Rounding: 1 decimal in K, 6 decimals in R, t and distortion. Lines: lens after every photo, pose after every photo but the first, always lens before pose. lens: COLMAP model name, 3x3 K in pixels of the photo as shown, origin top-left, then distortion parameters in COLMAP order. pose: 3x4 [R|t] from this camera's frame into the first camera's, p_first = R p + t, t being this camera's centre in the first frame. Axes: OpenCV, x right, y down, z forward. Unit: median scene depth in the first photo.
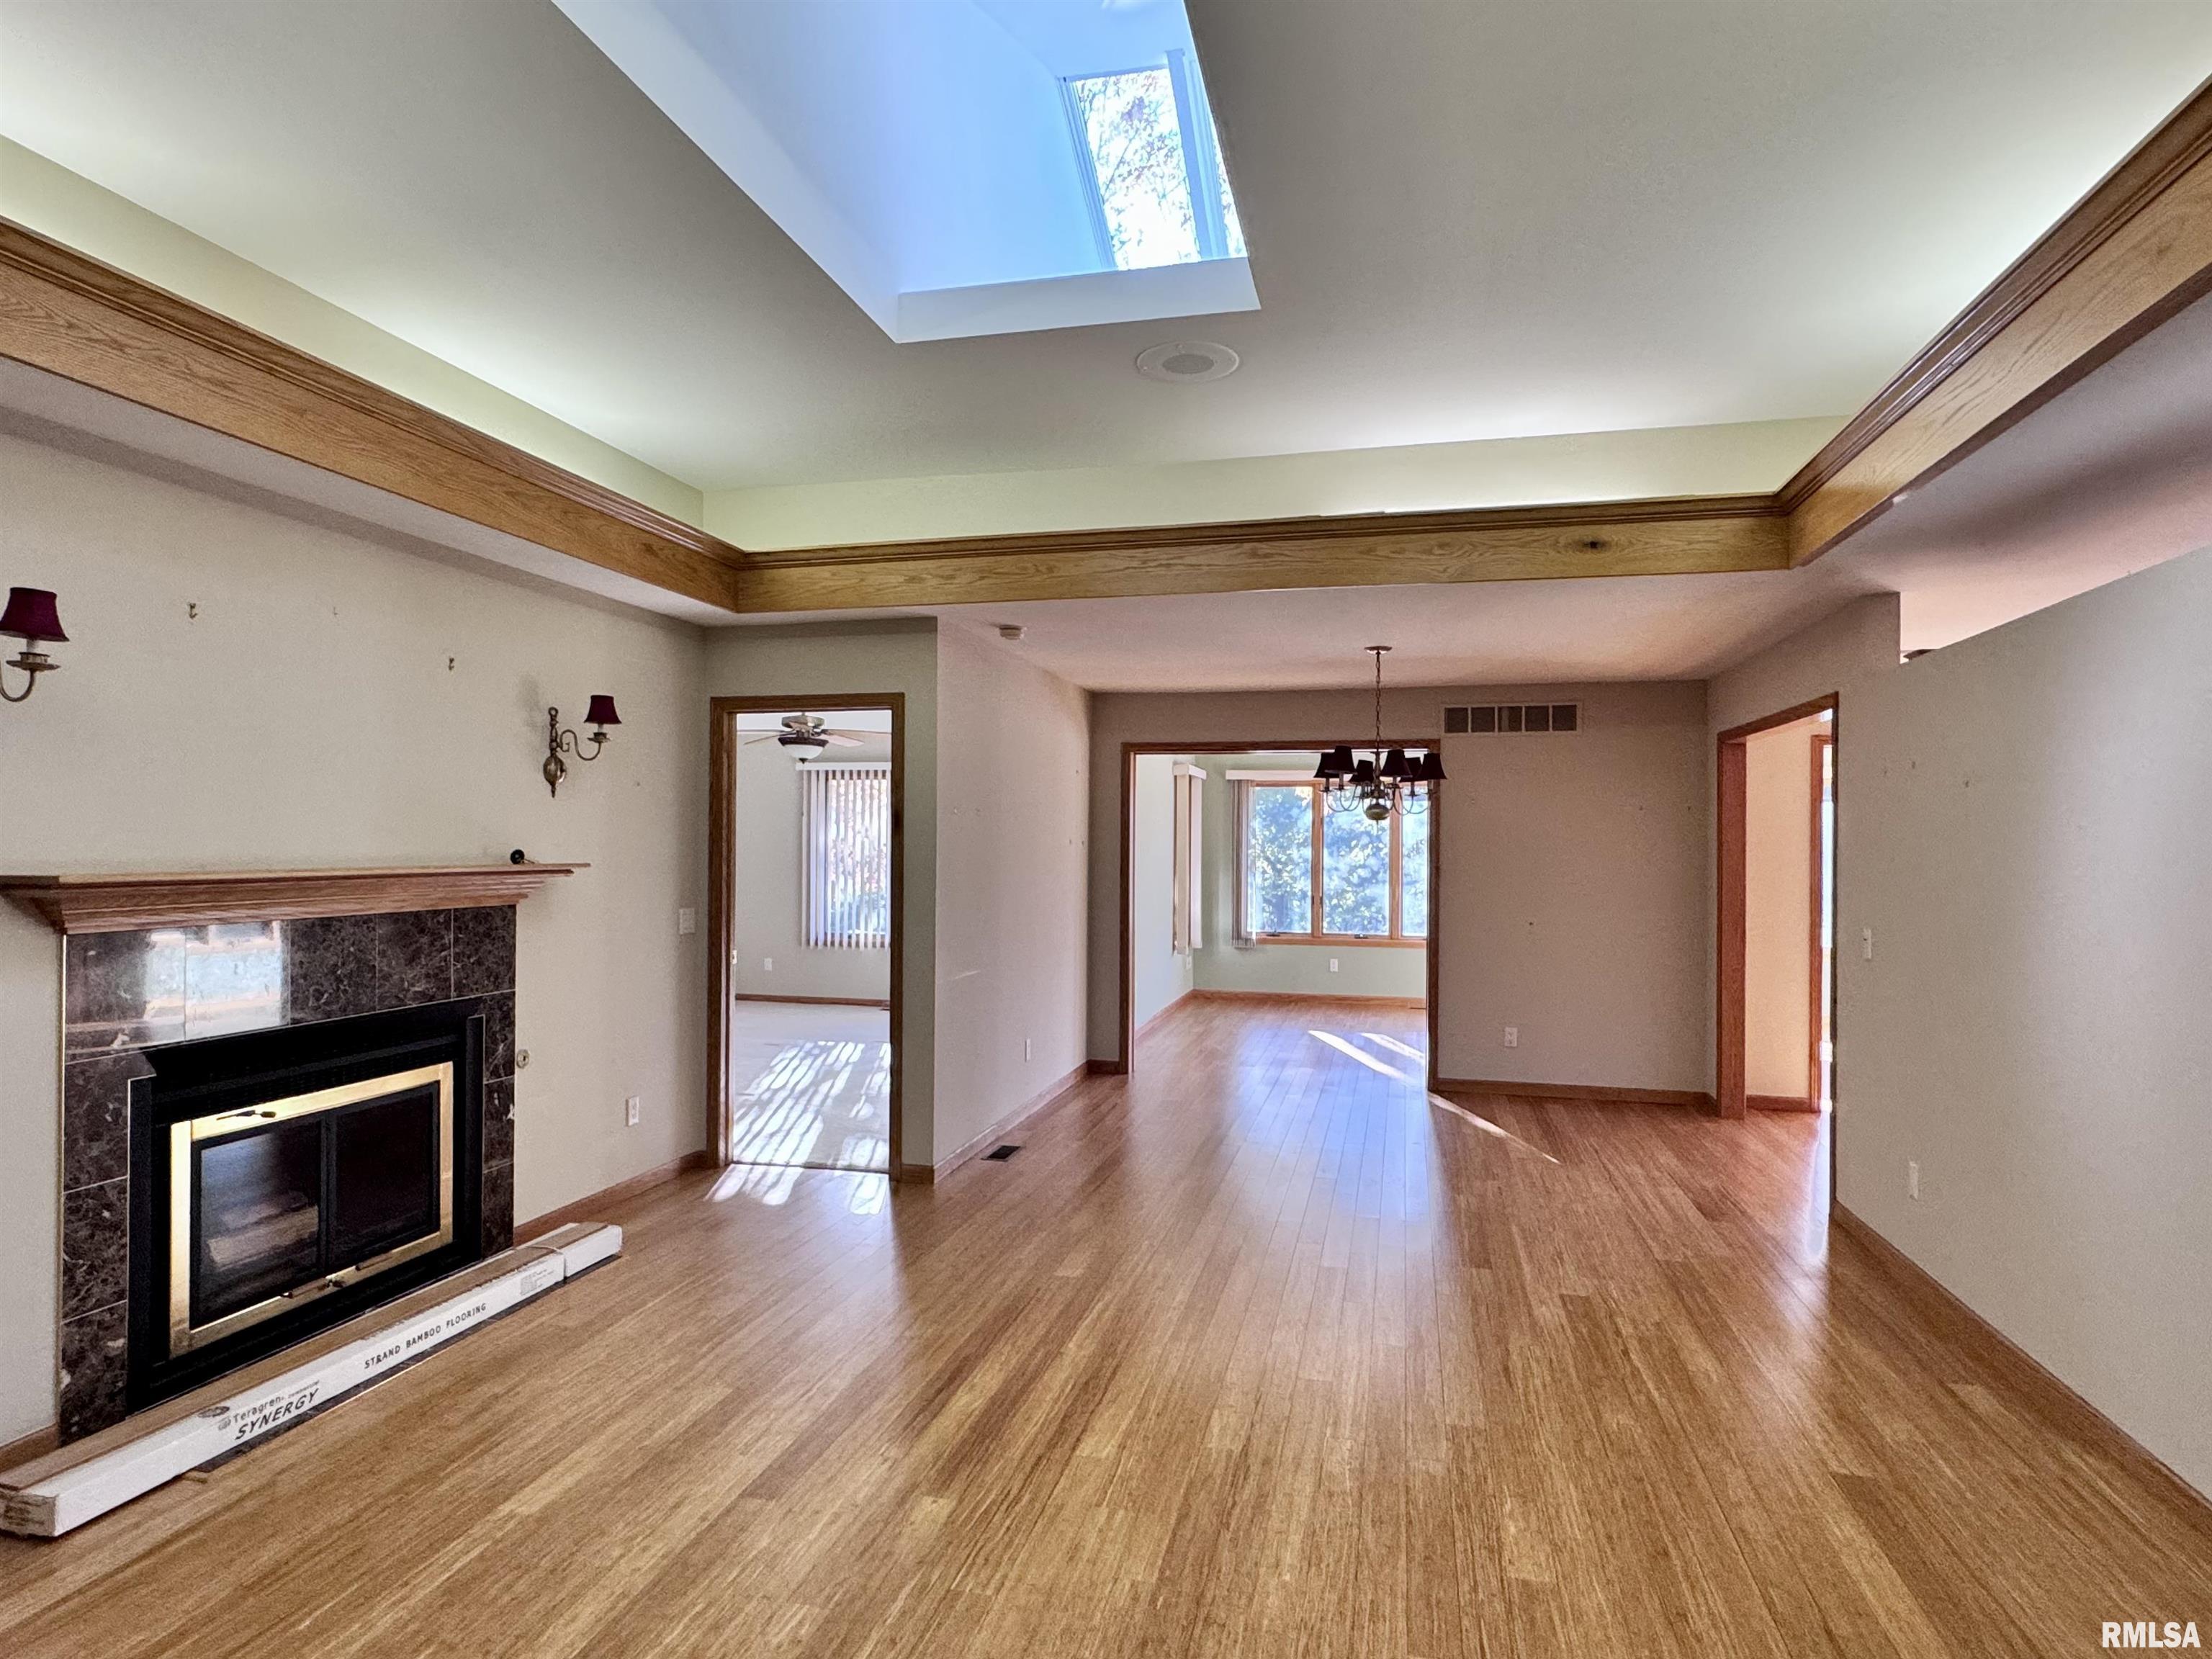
lens RADIAL K [[1209.4, 0, 1107.4], [0, 1209.4, 836.0], [0, 0, 1]] dist [-0.001608, -0.000235]
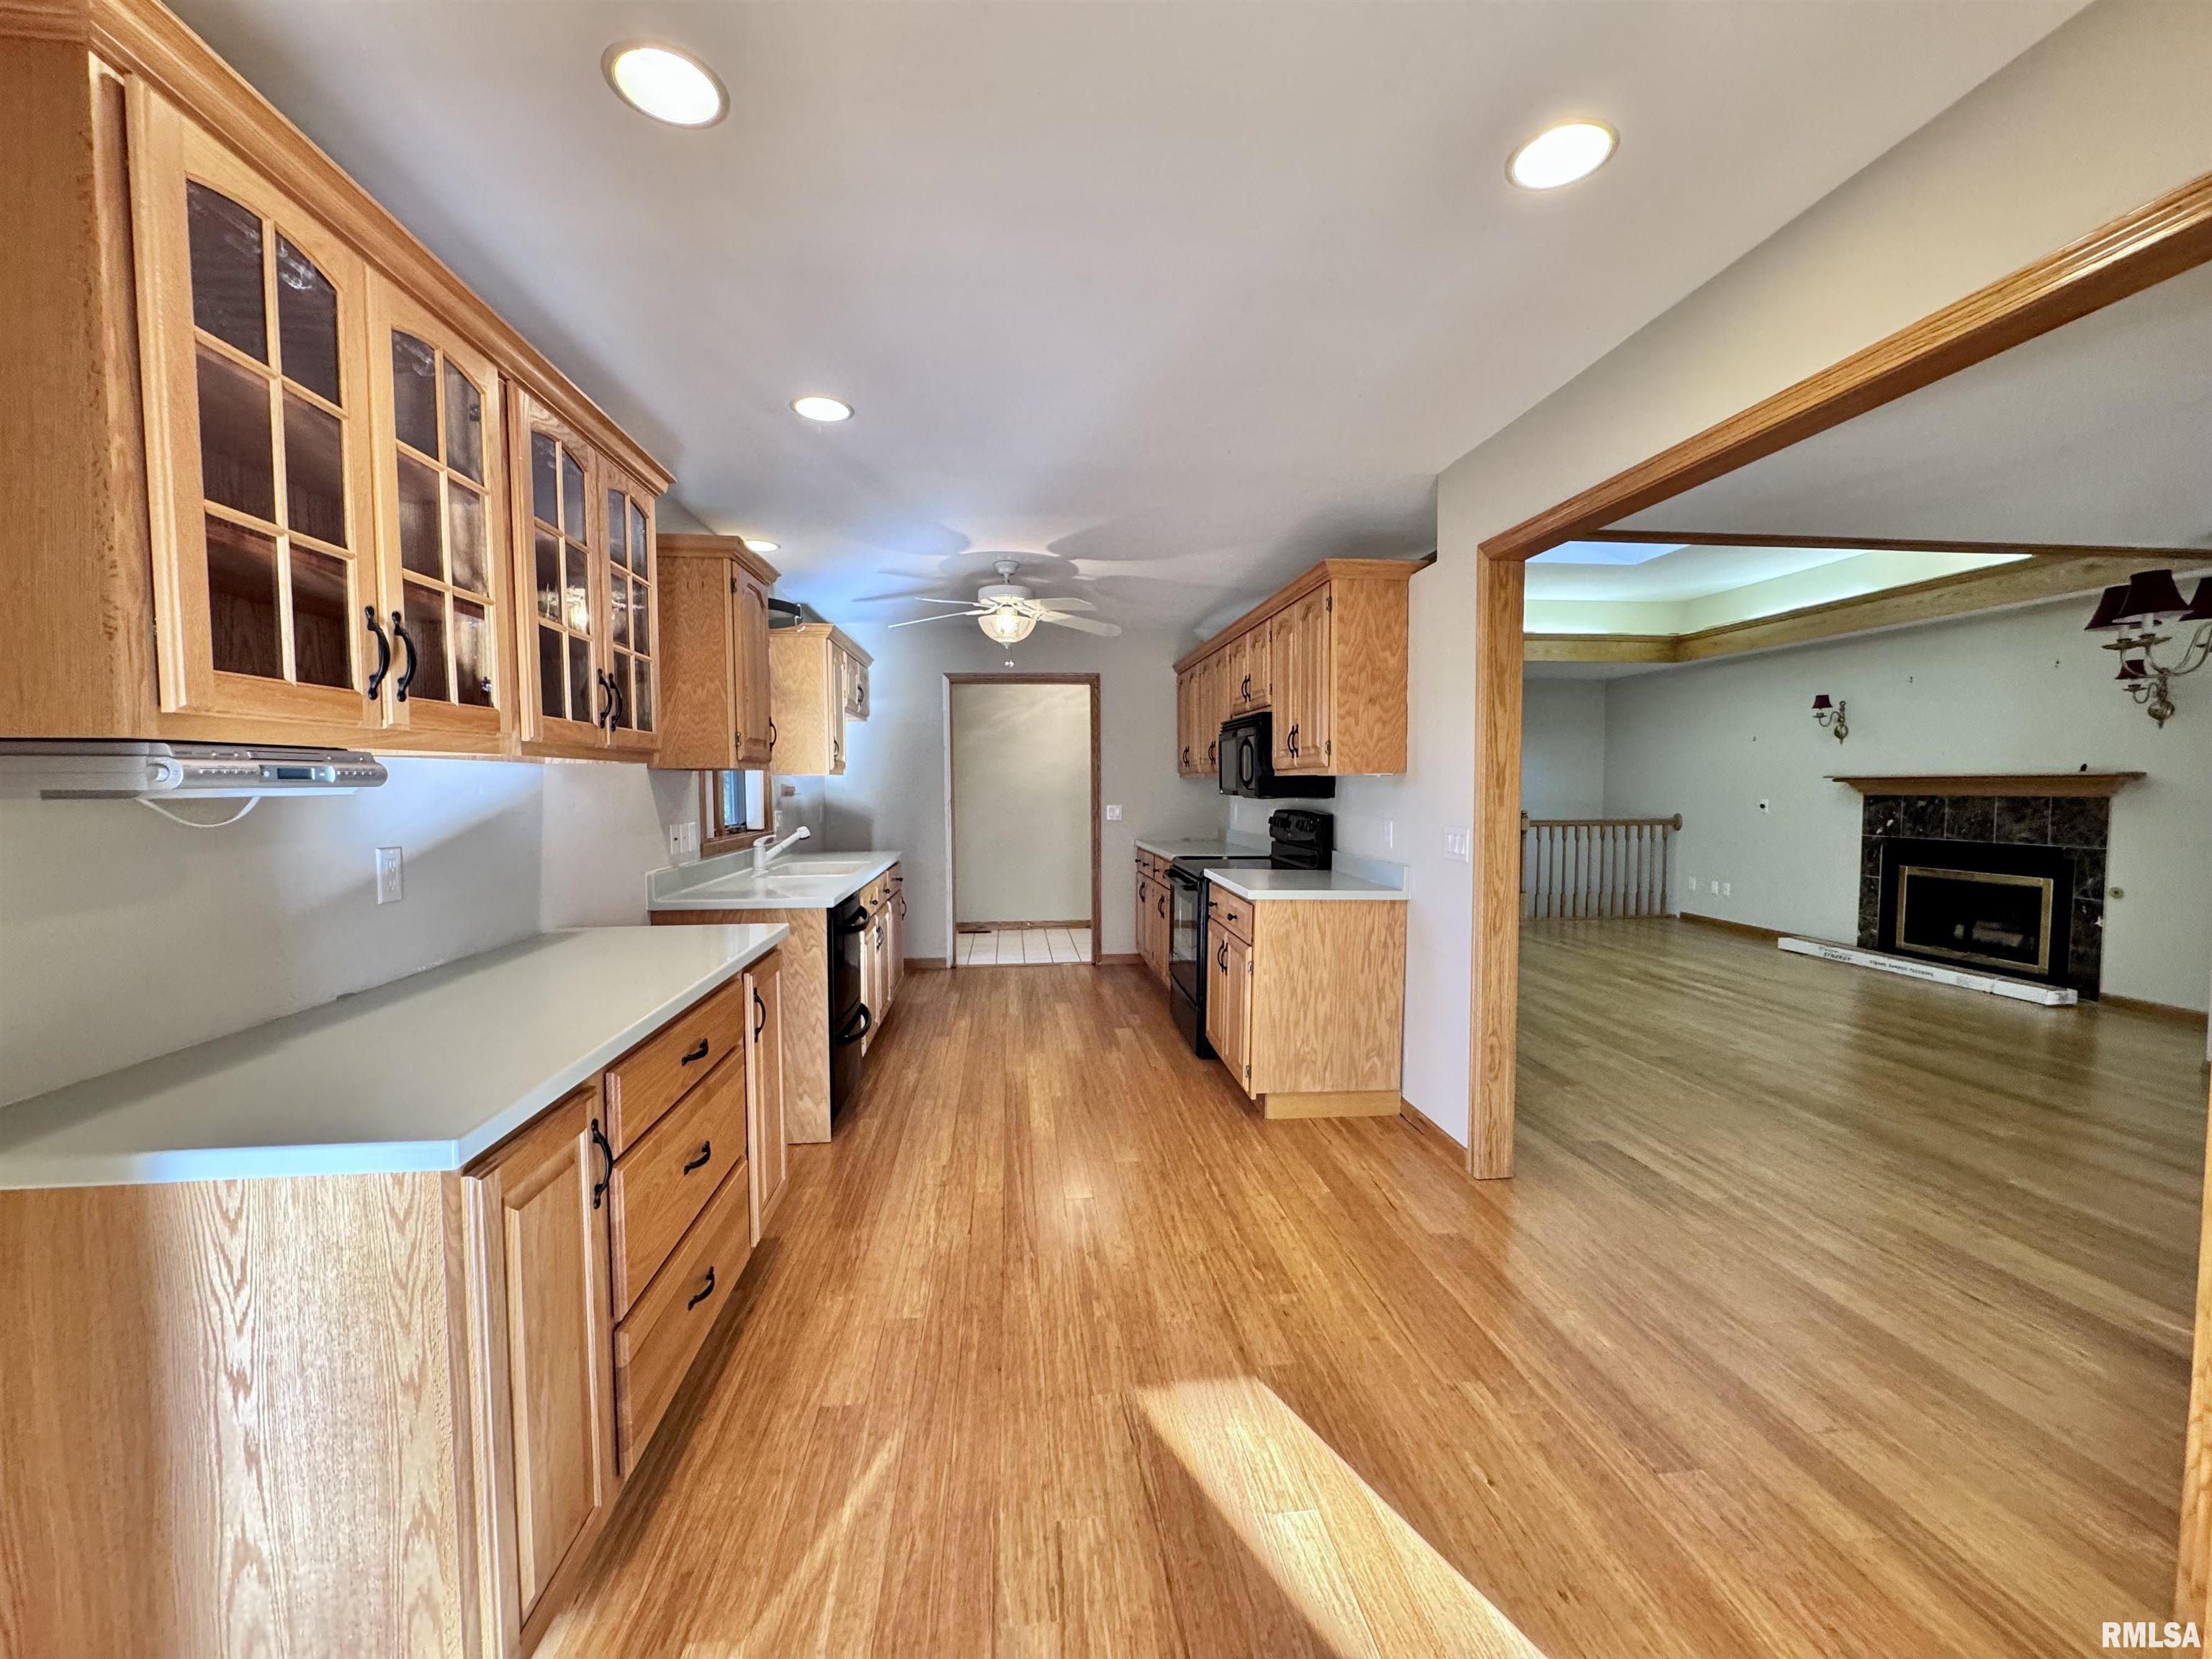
lens RADIAL K [[880.3, 0, 1109.5], [0, 880.3, 837.5], [0, 0, 1]] dist [-0.003118, 0.000958]
pose [[-0.937355, 0.016751, -0.347972, 1.221817], [-0.001121, 0.998693, 0.051094, 0.052638], [0.348374, 0.048283, -0.936111, 1.670739]]
